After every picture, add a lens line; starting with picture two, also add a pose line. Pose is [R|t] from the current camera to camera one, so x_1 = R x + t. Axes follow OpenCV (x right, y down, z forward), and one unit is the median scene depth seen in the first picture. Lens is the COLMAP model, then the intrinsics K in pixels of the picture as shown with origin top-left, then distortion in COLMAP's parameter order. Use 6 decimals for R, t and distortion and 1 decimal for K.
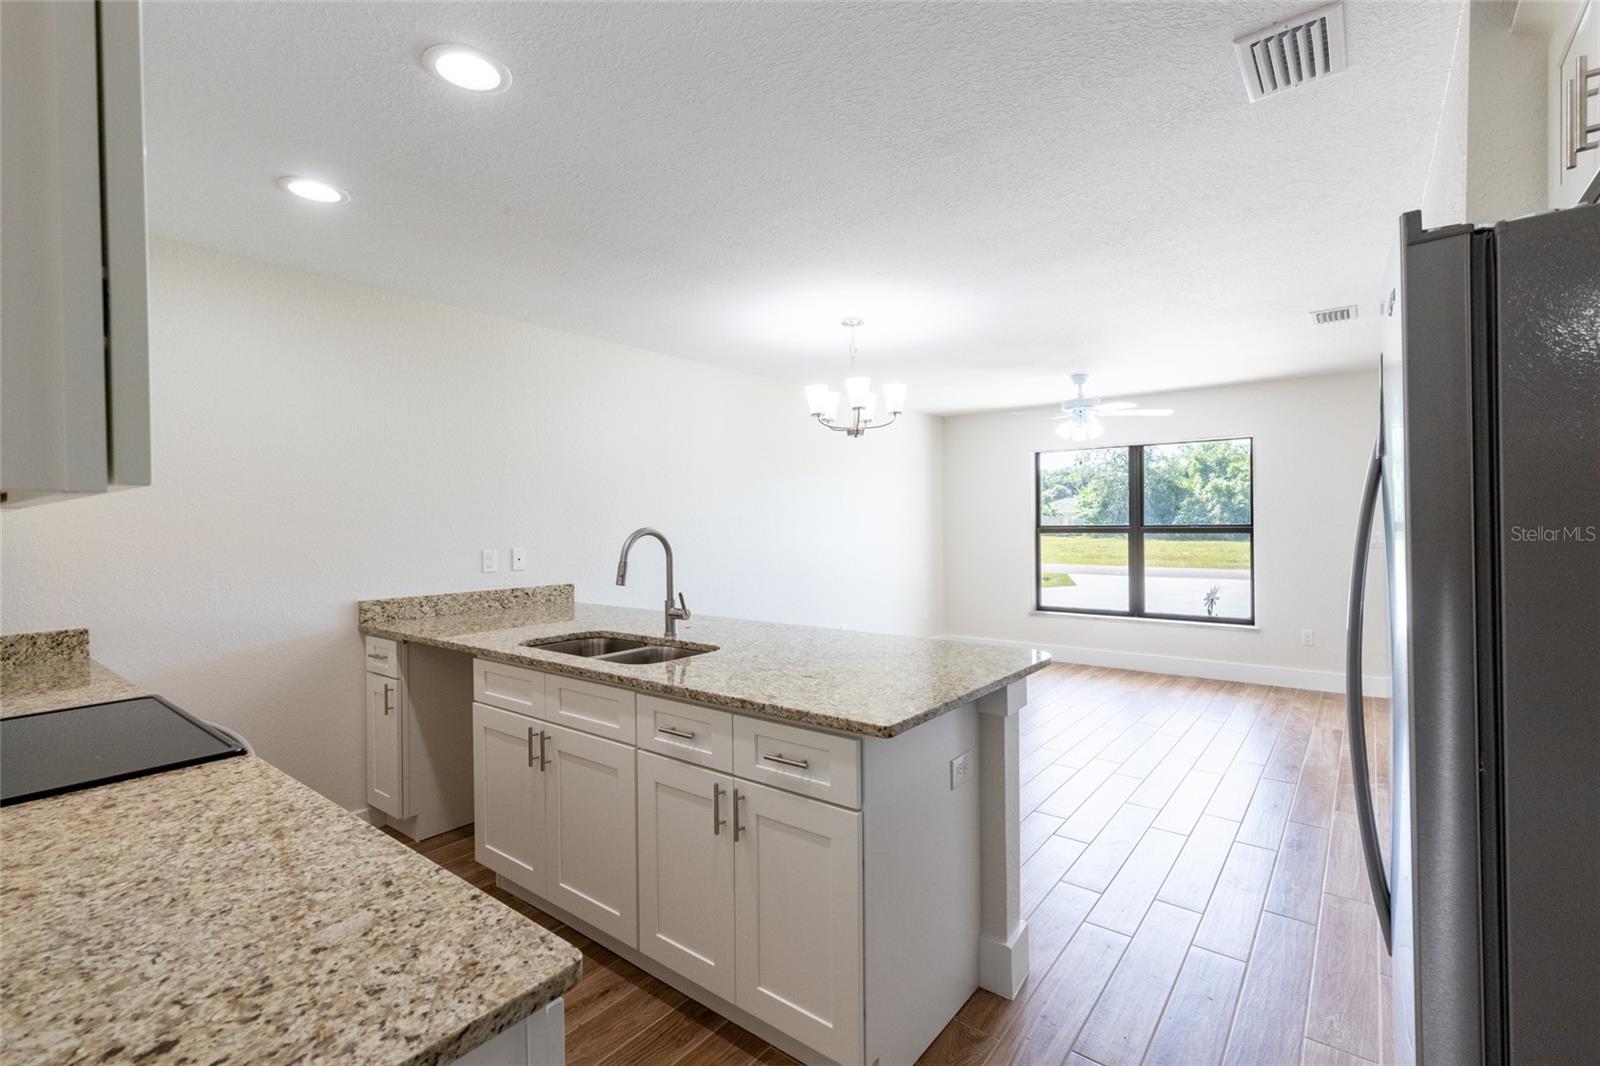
lens RADIAL K [[720.2, 0, 802.9], [0, 720.2, 530.3], [0, 0, 1]] dist [0.009585, -0.000618]
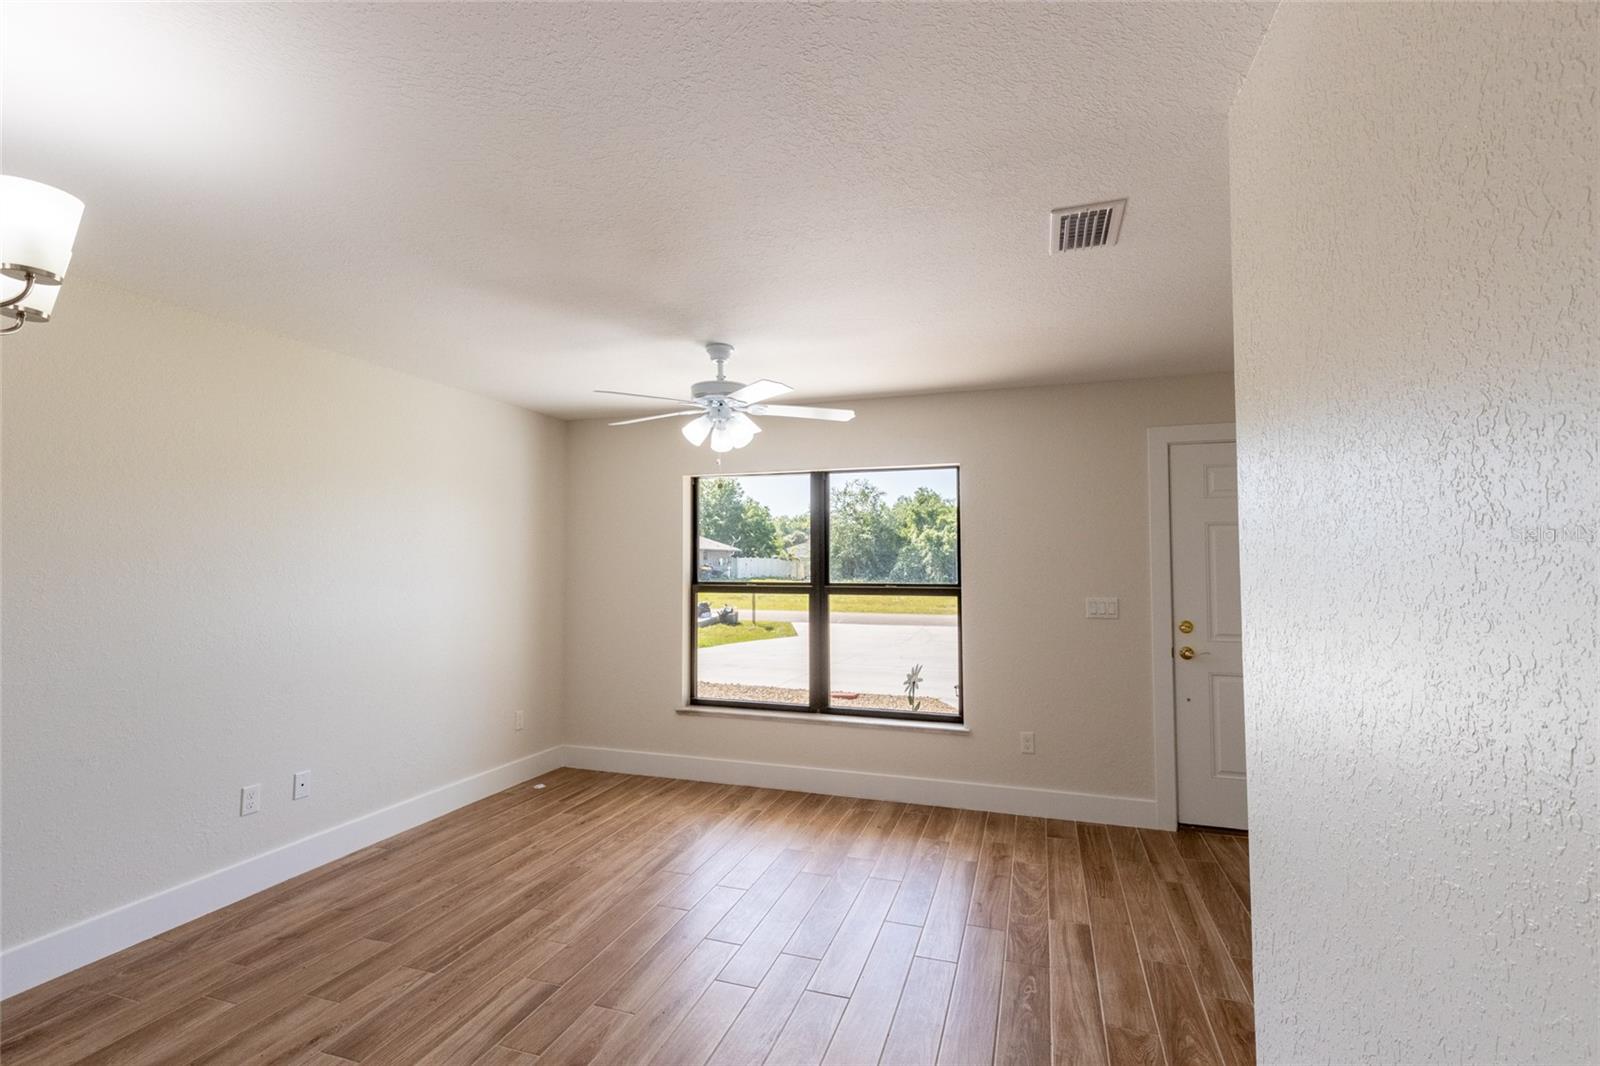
lens RADIAL K [[717.3, 0, 807.6], [0, 717.3, 530.9], [0, 0, 1]] dist [0.007283, -0.001289]
pose [[0.938695, 0.028298, 0.343584, 0.369535], [-0.008400, 0.998207, -0.059263, -0.030217], [-0.344645, 0.052744, 0.937250, 0.604677]]
